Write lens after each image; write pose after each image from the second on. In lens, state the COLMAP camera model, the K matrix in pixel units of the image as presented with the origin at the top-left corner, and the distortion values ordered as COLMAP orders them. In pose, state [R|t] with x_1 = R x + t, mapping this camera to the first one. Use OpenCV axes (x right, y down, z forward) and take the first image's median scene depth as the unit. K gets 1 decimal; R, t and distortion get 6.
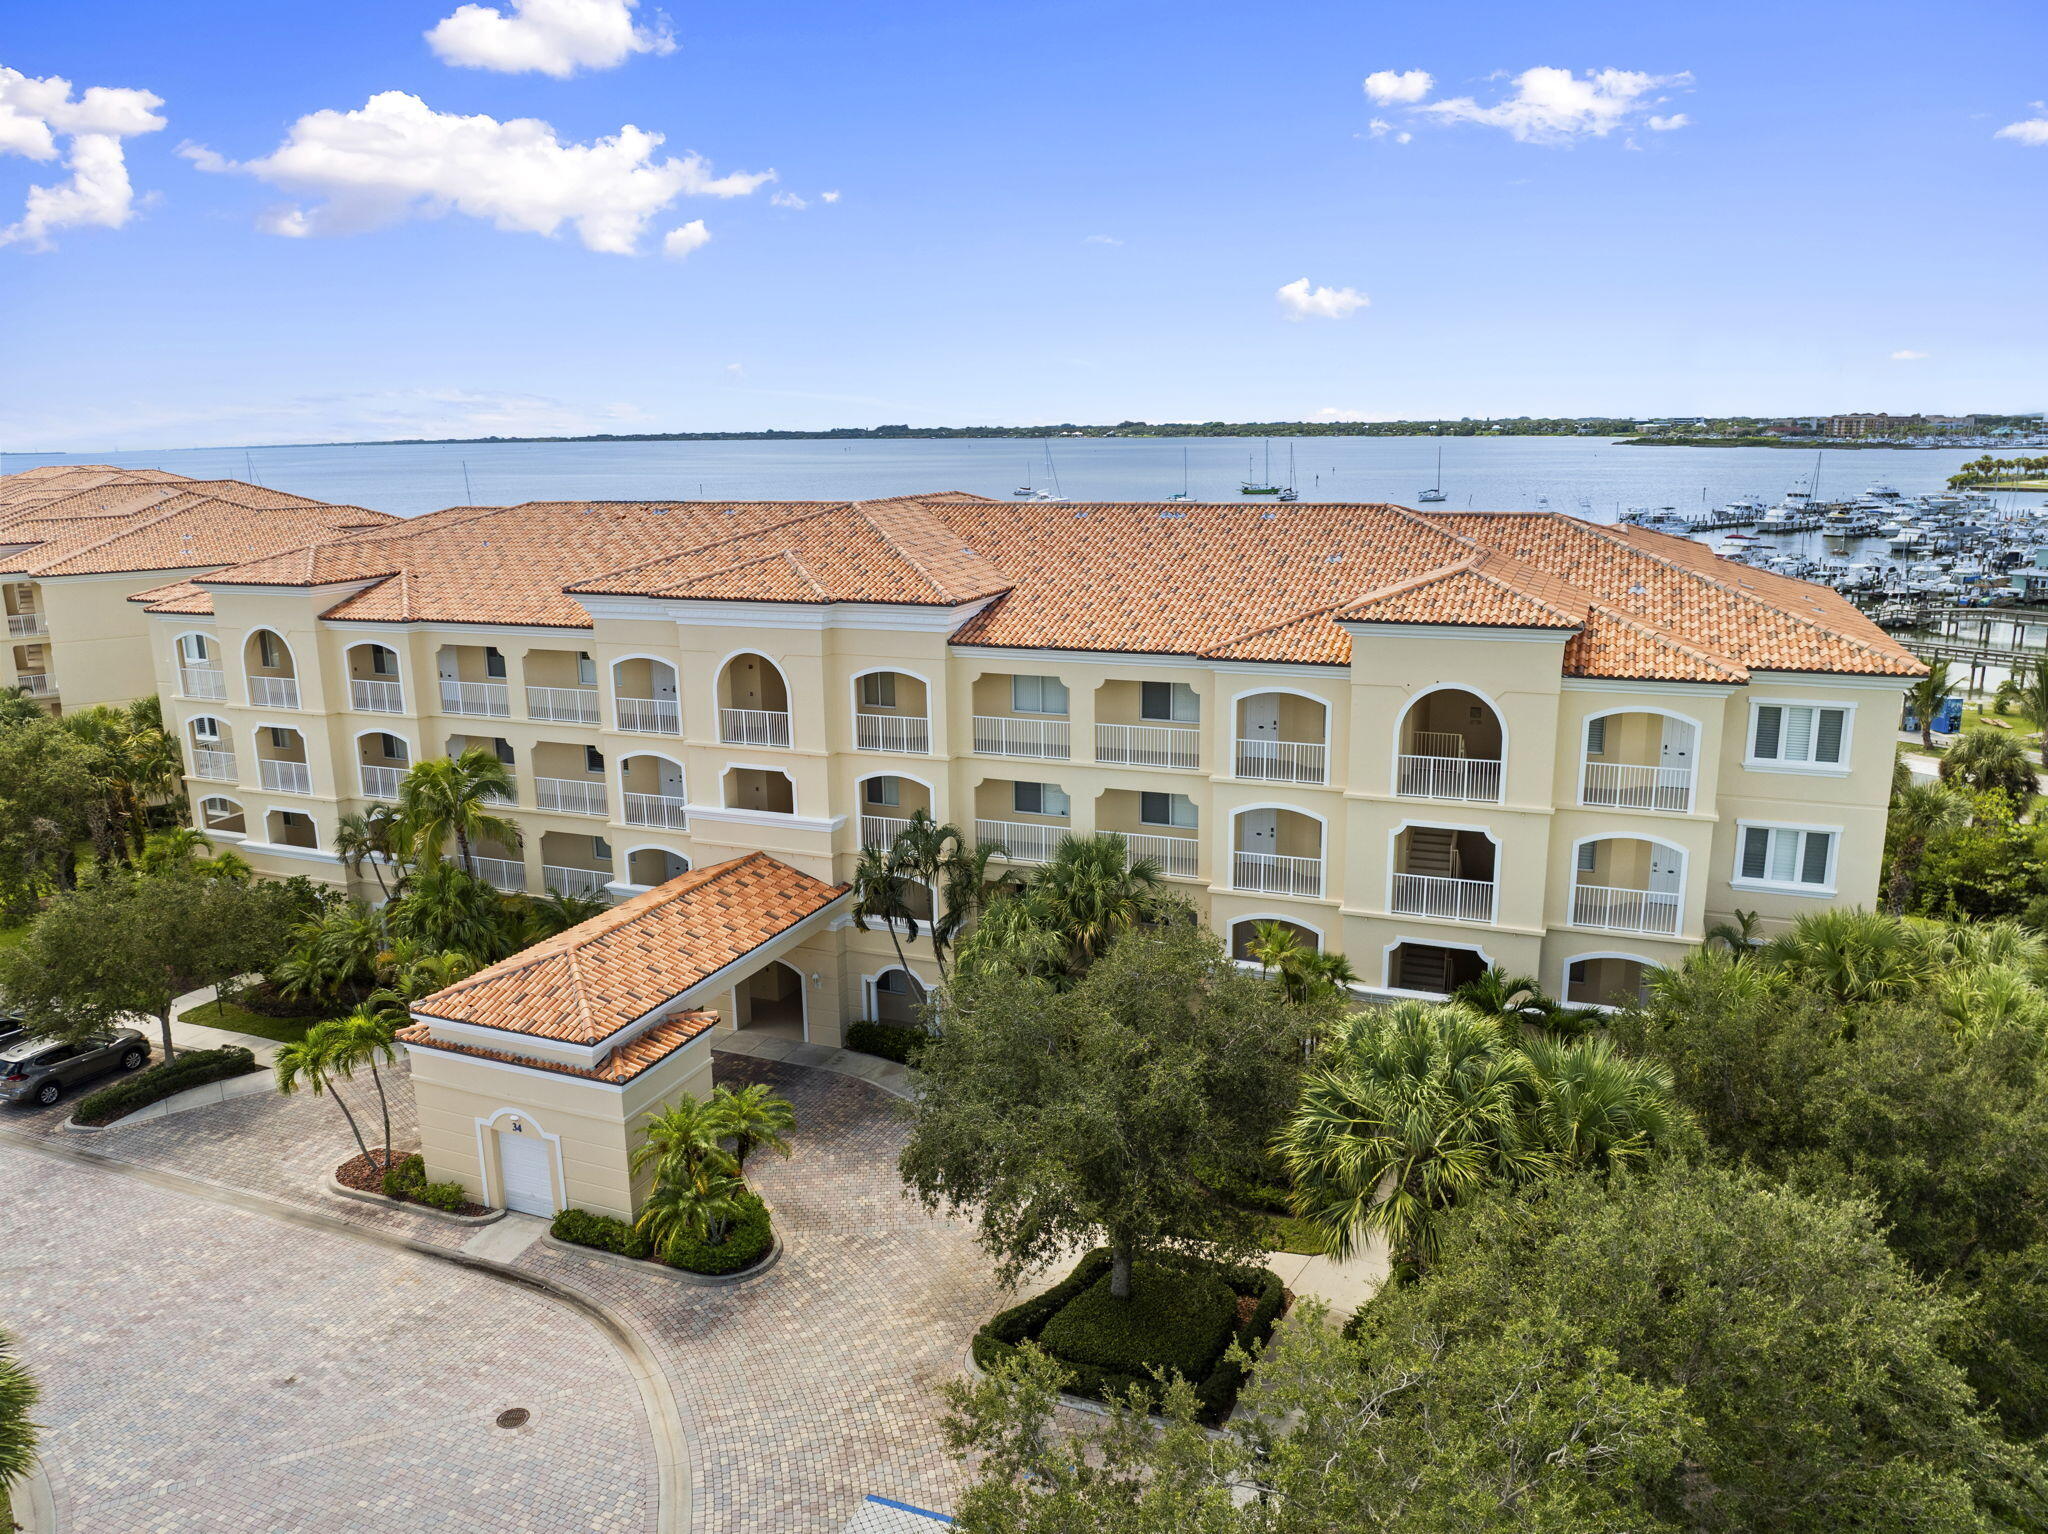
lens RADIAL K [[1441.9, 0, 1015.5], [0, 1441.9, 768.2], [0, 0, 1]] dist [-0.054575, 0.027023]
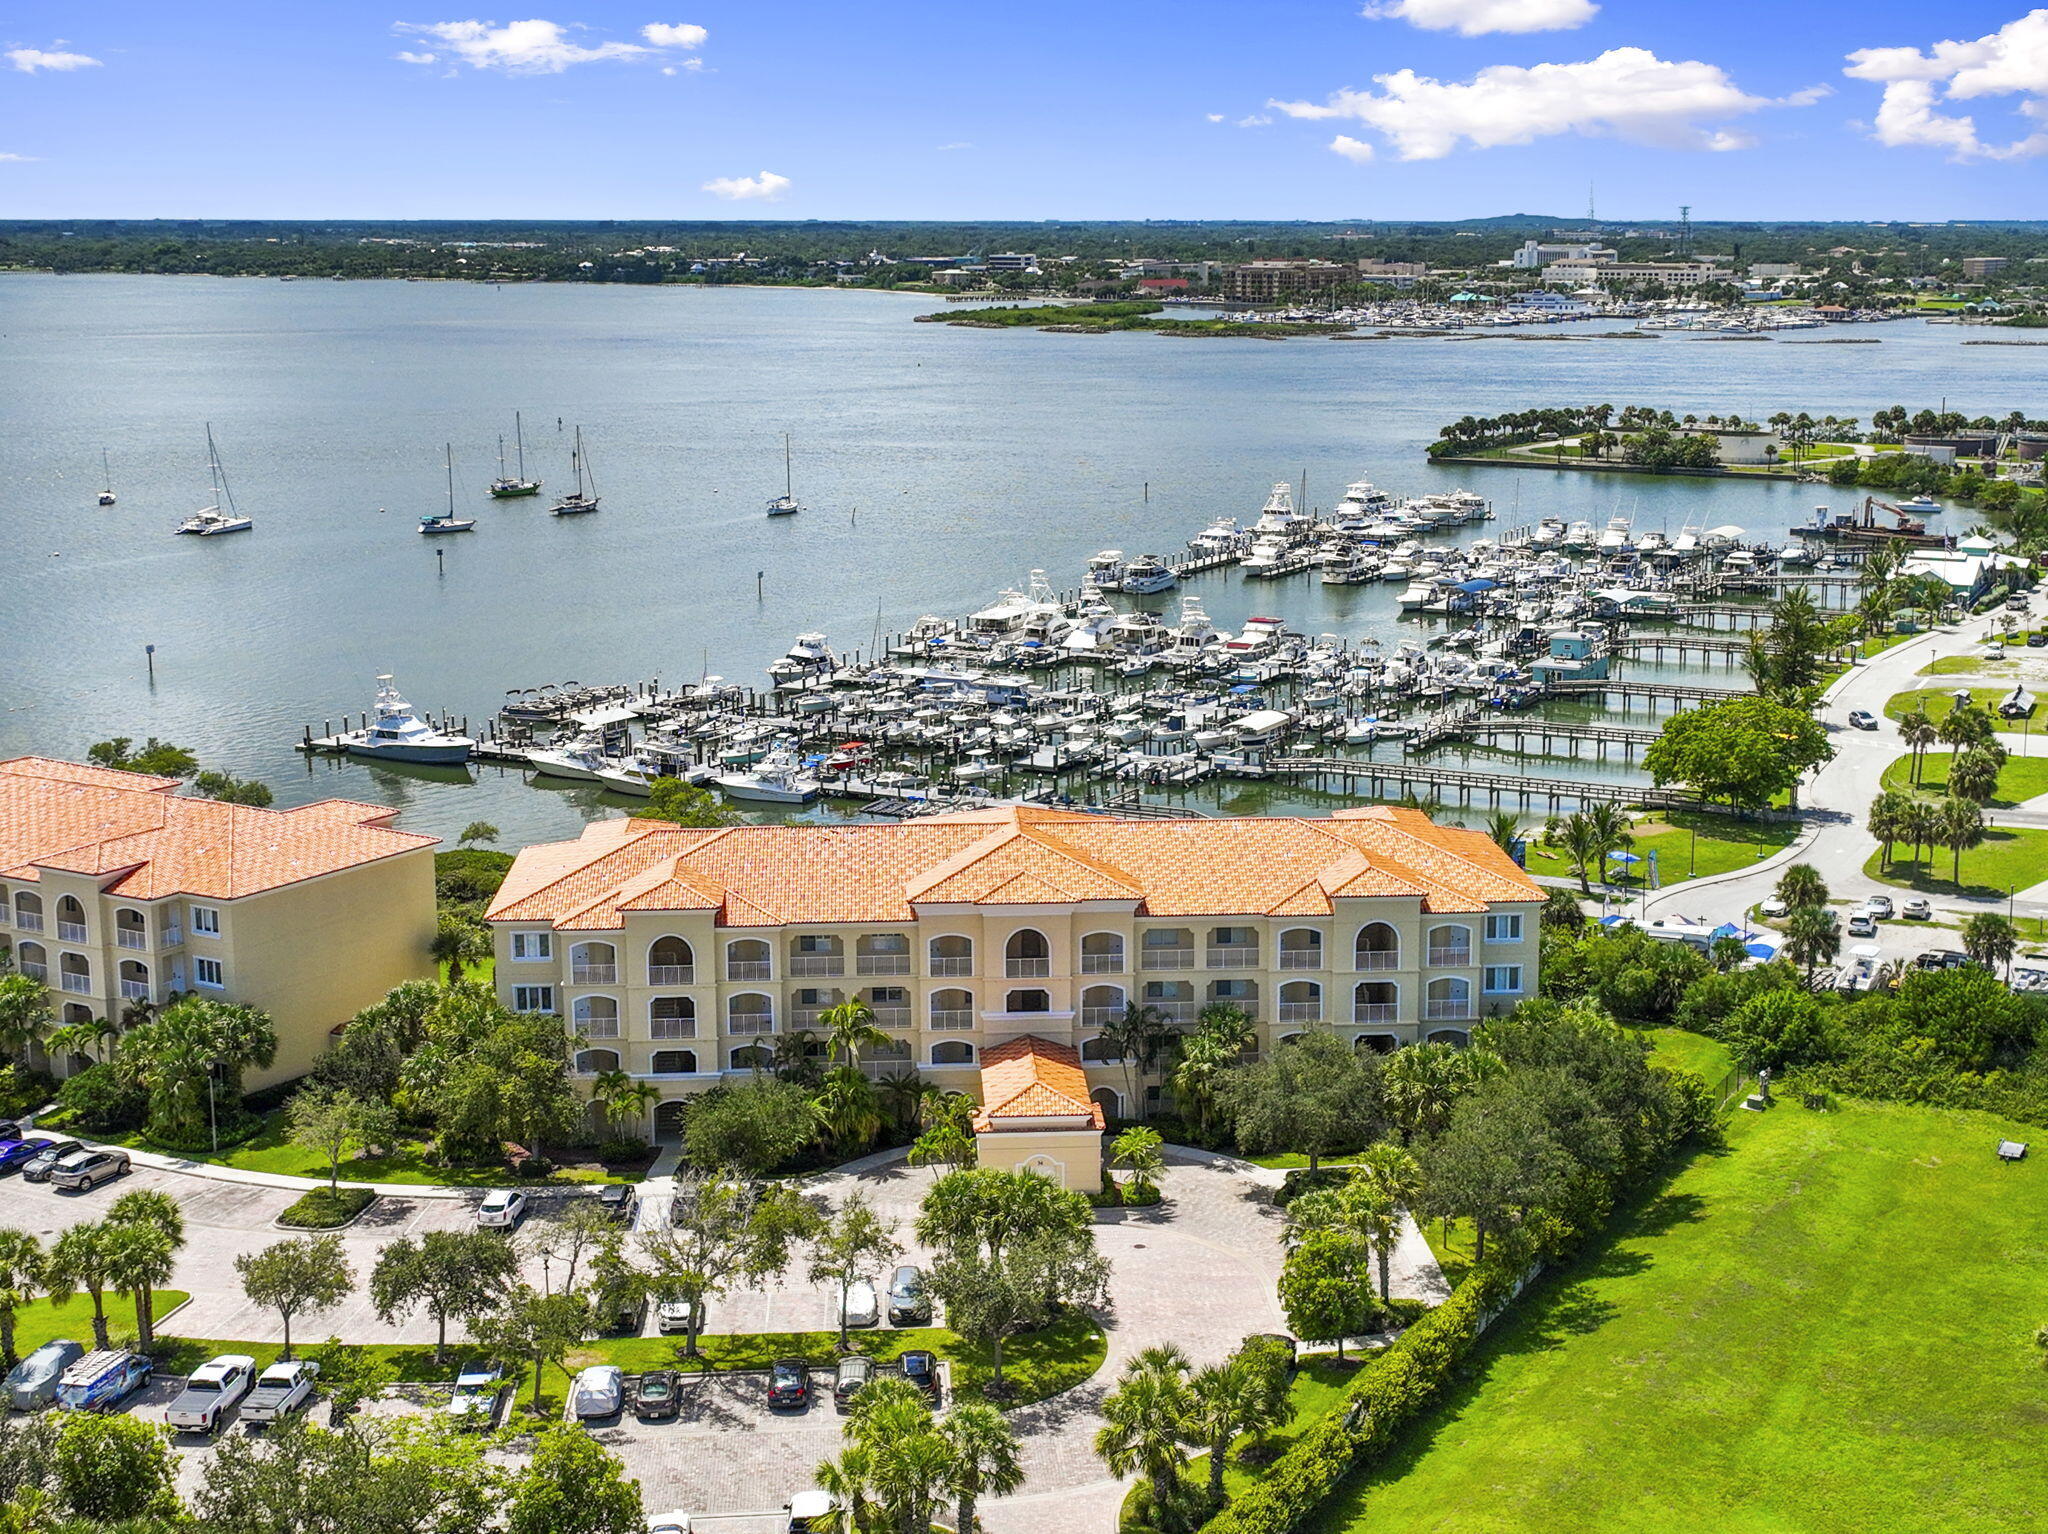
lens RADIAL K [[2813.2, 0, 1059.4], [0, 2813.2, 631.8], [0, 0, 1]] dist [0.002103, 0.129079]
pose [[0.896224, -0.051360, 0.440619, -1.995165], [0.091317, 0.993362, -0.069950, -0.233739], [-0.434102, 0.102927, 0.894965, -2.715157]]
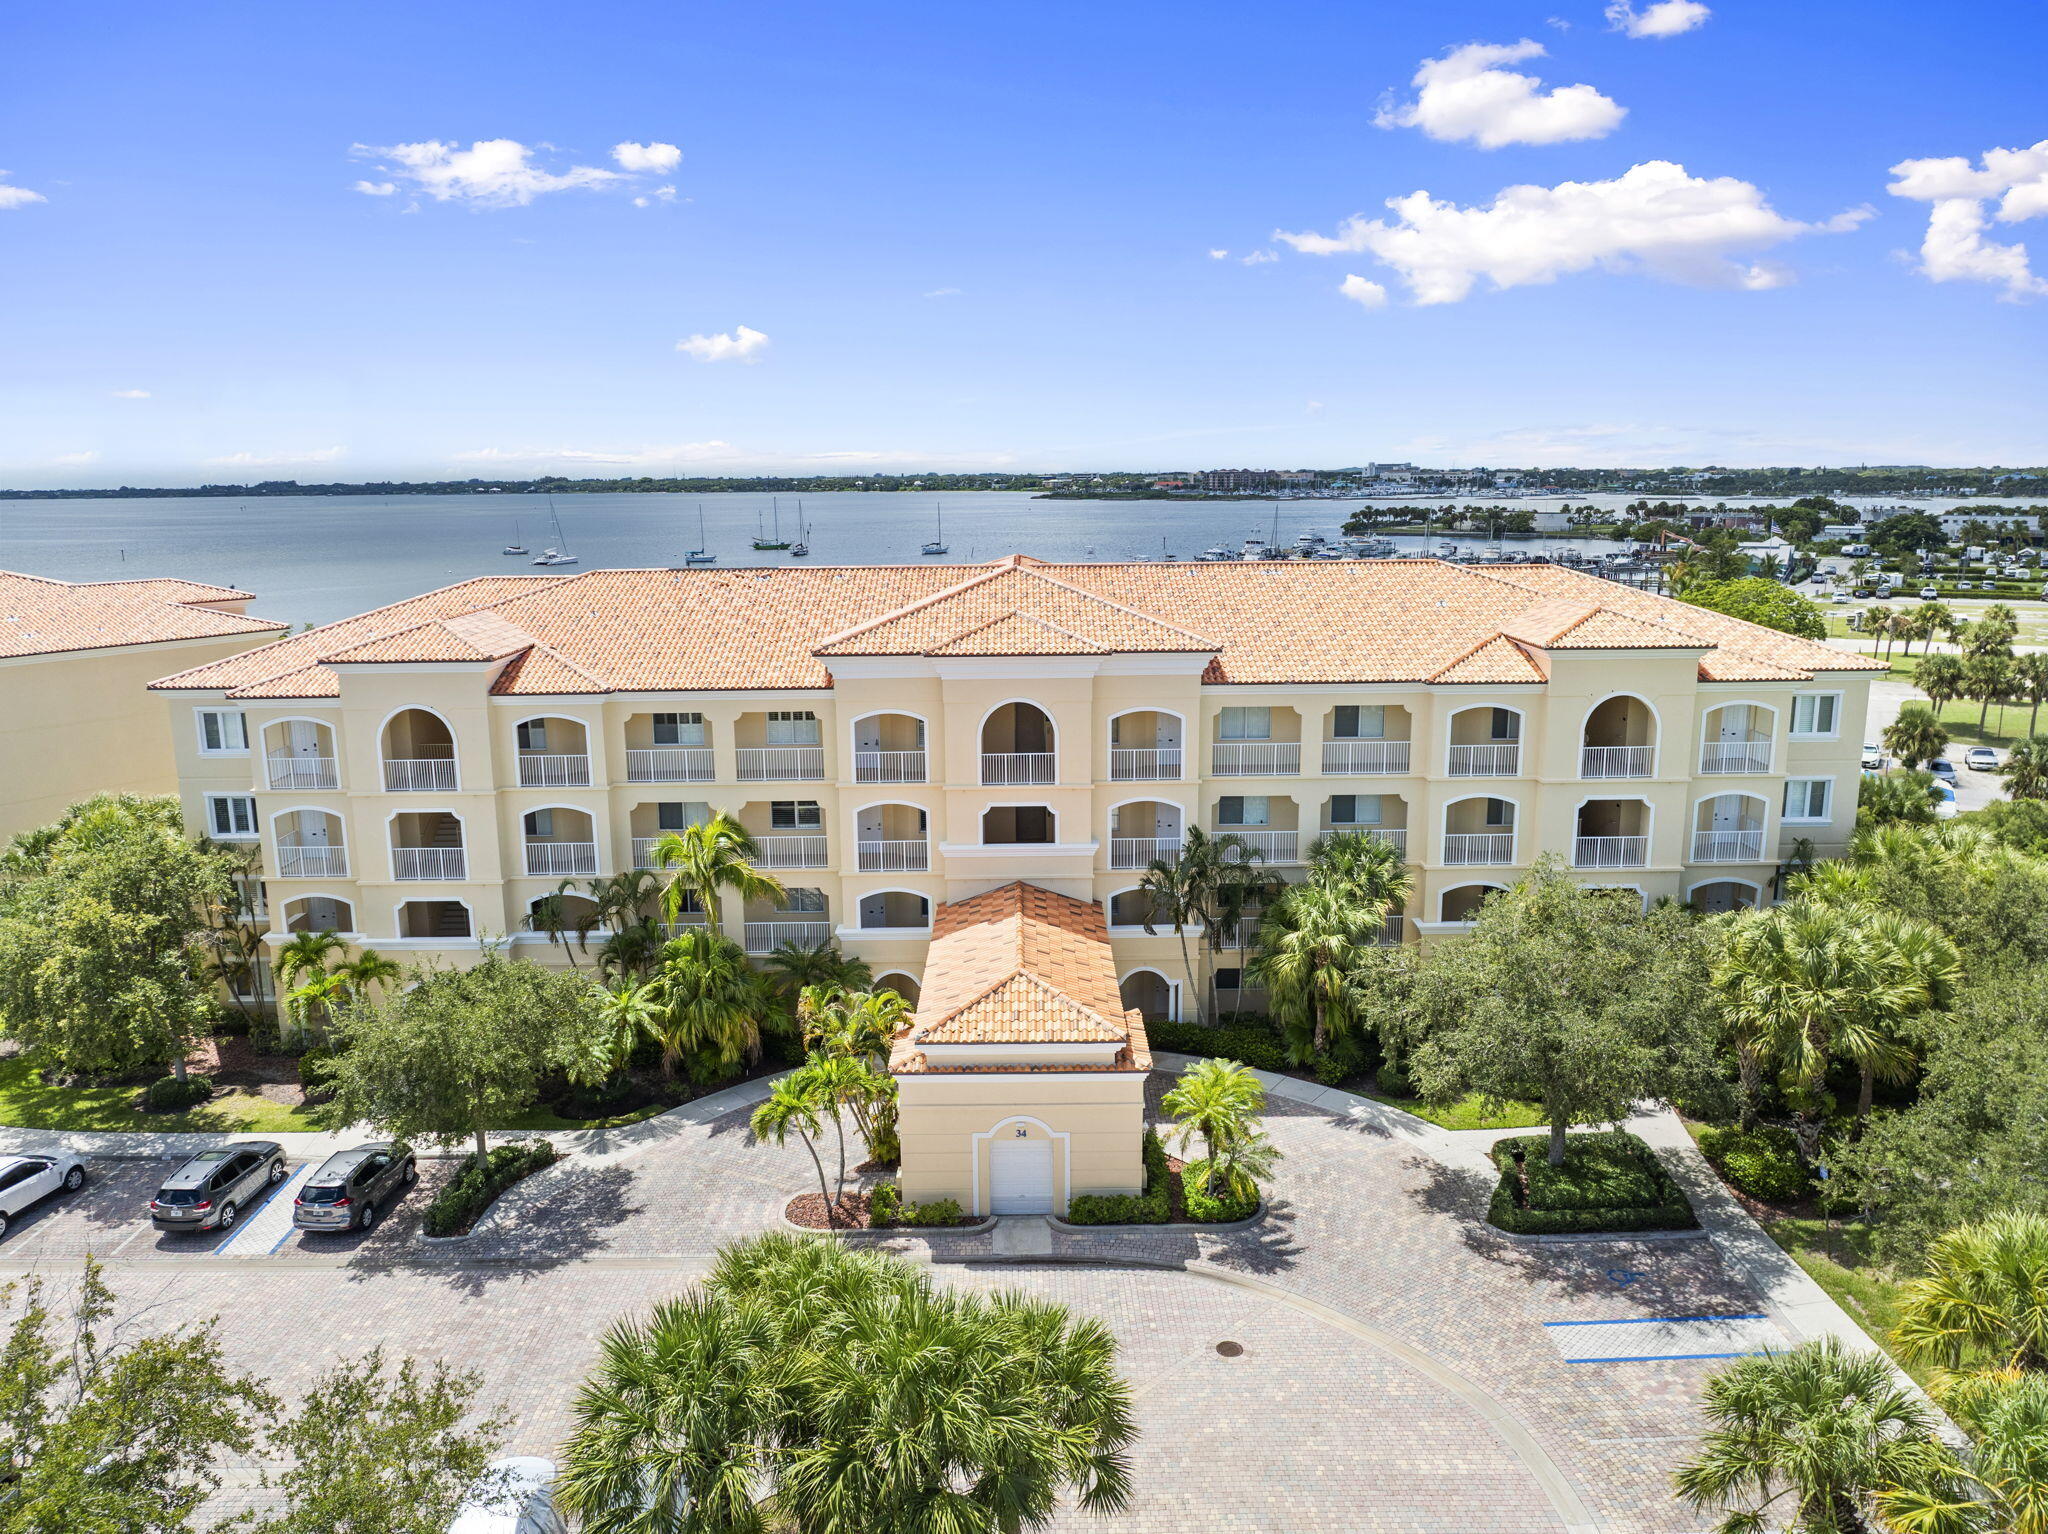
lens RADIAL K [[1438.7, 0, 1013.1], [0, 1438.7, 765.0], [0, 0, 1]] dist [-0.032072, -0.003597]
pose [[0.924341, -0.069696, 0.375149, -0.683837], [0.084230, 0.996193, -0.022462, -0.007789], [-0.372155, 0.052362, 0.926692, -0.038202]]
